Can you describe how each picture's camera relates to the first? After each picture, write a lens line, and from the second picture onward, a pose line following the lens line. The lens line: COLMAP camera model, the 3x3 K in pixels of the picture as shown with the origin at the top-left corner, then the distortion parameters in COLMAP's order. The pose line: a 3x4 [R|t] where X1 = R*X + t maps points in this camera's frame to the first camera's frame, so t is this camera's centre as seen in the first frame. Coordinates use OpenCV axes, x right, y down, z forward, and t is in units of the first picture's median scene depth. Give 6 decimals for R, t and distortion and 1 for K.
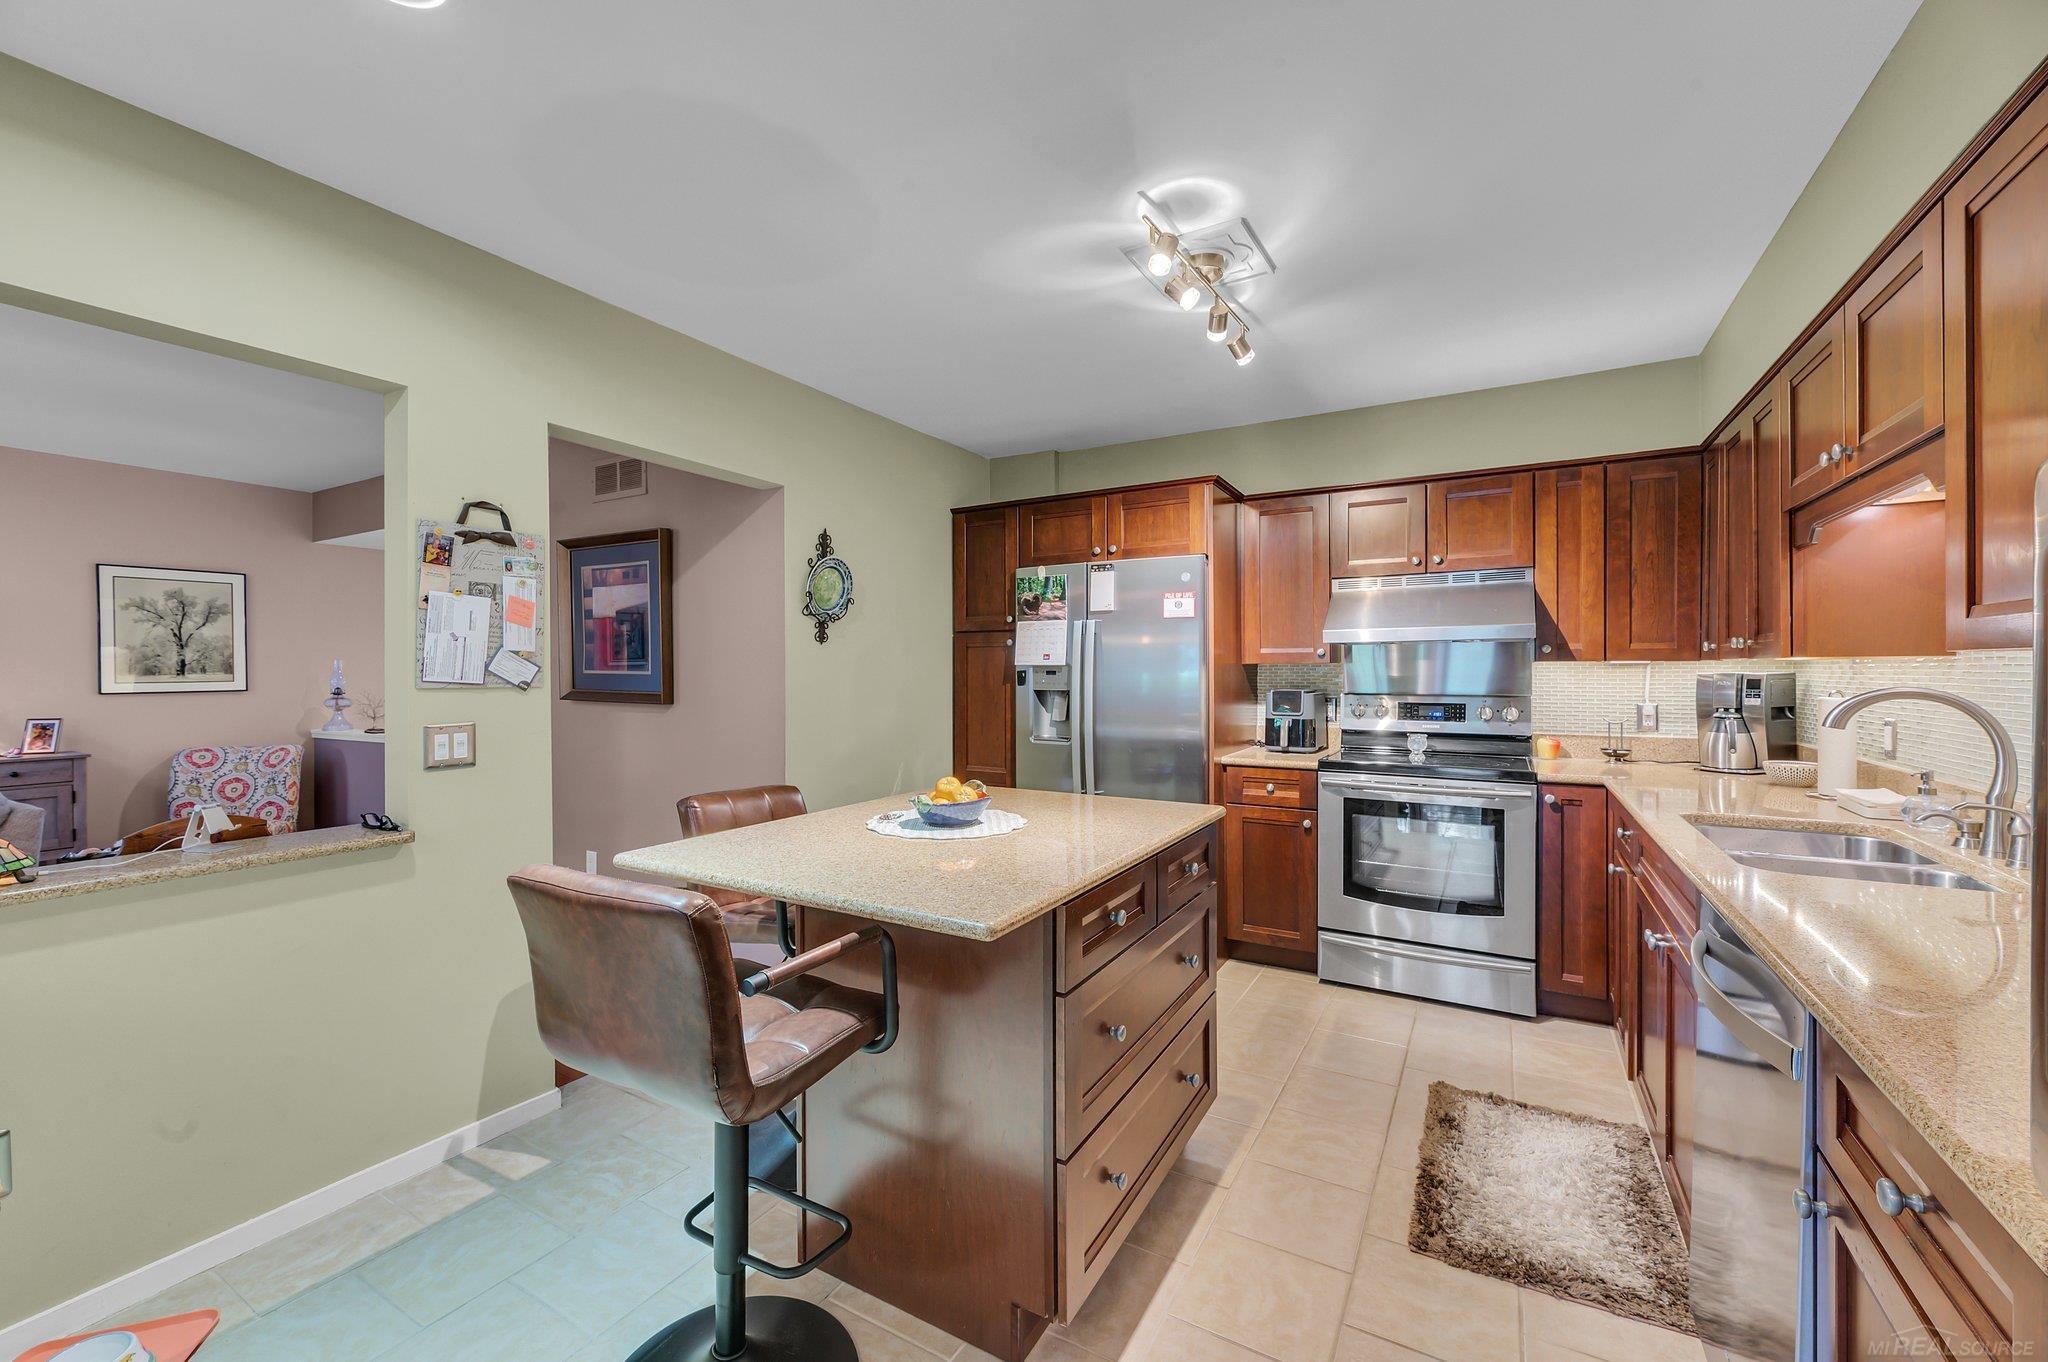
lens RADIAL K [[825.3, 0, 1022.6], [0, 825.3, 672.1], [0, 0, 1]] dist [0.000096, -0.000006]
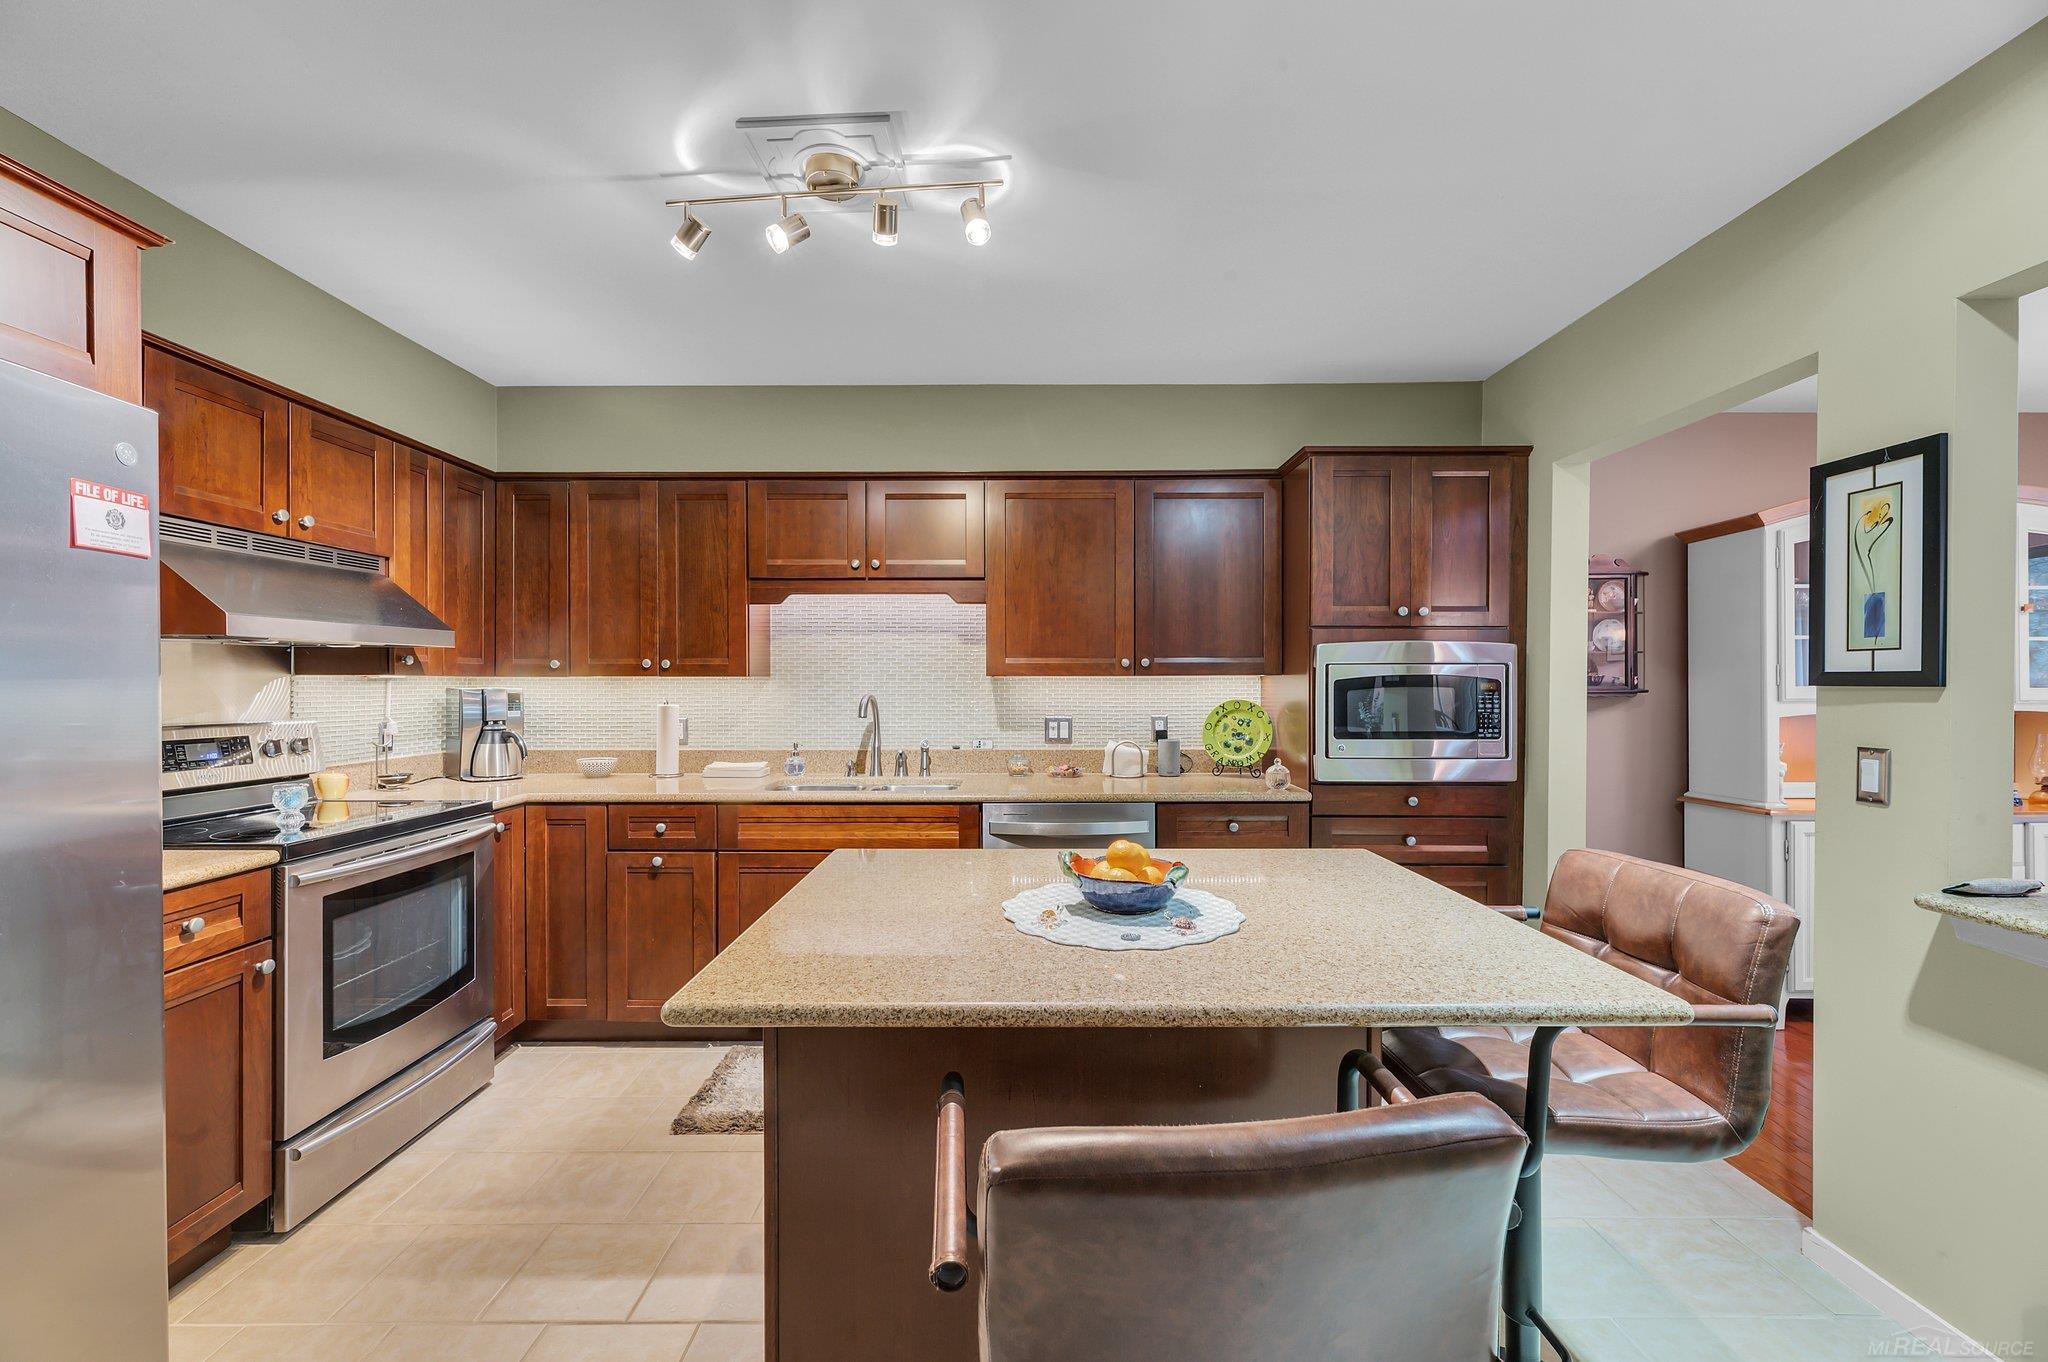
lens RADIAL K [[820.5, 0, 1018.4], [0, 820.5, 687.1], [0, 0, 1]] dist [0.000126, 0.000004]
pose [[-0.503721, -0.001967, 0.863864, -0.379727], [0.003757, 0.999983, 0.004468, -0.002199], [-0.863858, 0.005496, -0.503705, 0.852970]]
